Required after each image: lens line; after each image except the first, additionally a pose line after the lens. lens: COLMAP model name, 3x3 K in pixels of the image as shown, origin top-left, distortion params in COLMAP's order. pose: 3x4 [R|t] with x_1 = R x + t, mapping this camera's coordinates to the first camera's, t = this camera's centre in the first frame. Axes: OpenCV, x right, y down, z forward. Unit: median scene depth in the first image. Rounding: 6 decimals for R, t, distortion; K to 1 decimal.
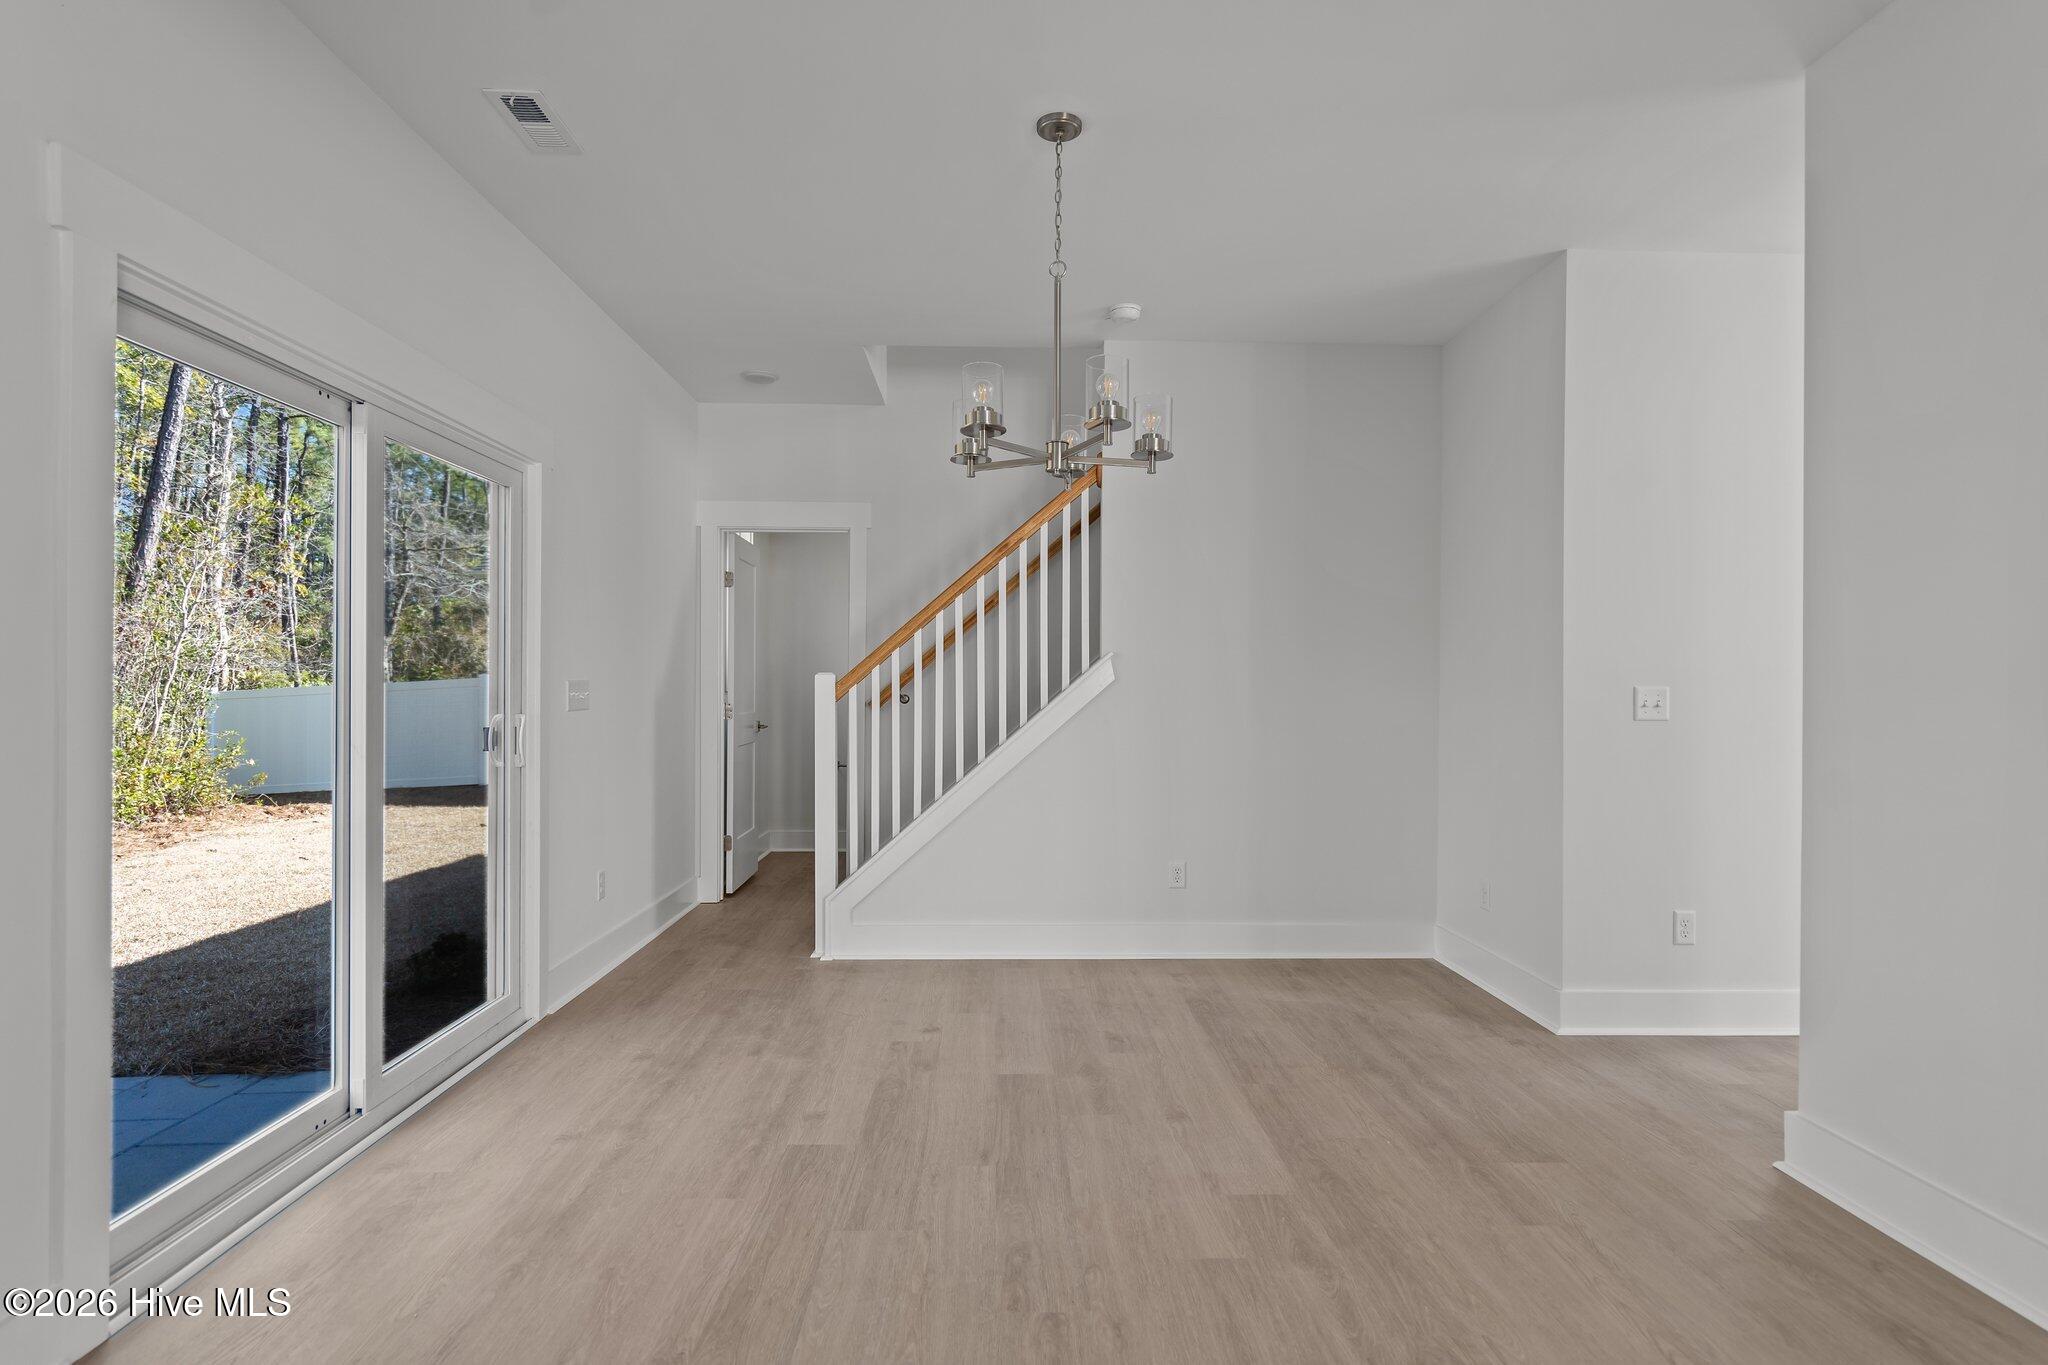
lens RADIAL K [[985.3, 0, 1024.0], [0, 985.3, 682.5], [0, 0, 1]] dist [0.001411, -0.000019]
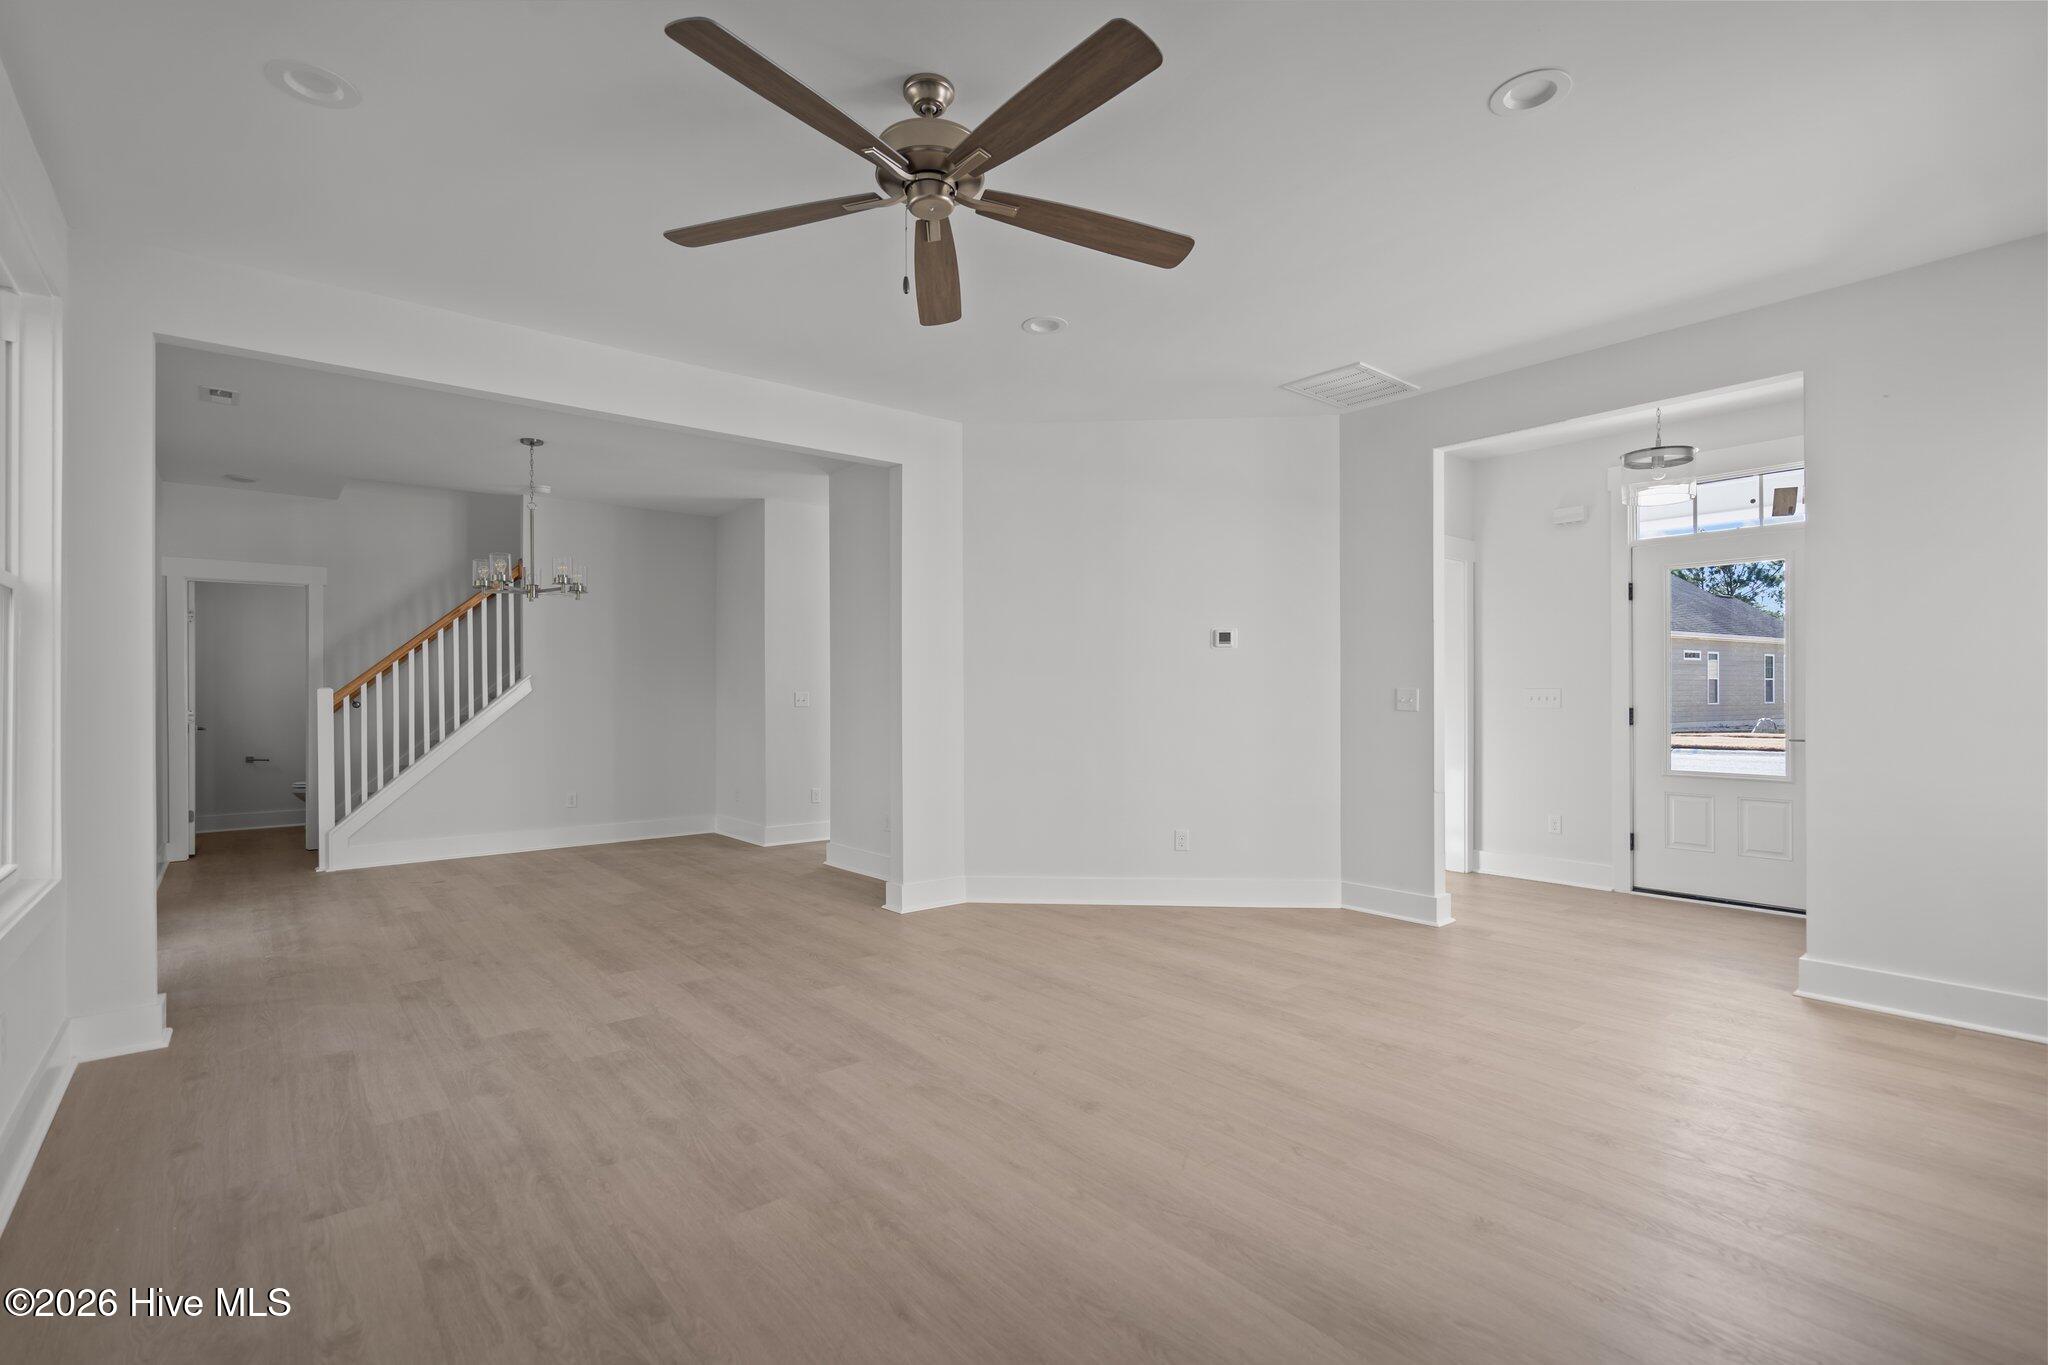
lens RADIAL K [[945.0, 0, 1024.0], [0, 945.0, 682.5], [0, 0, 1]] dist [-0.000910, -0.000027]
pose [[0.789192, -0.001588, 0.614144, -0.246835], [0.009721, 0.999904, -0.009906, 0.006886], [-0.614069, 0.013788, 0.789132, -0.840388]]
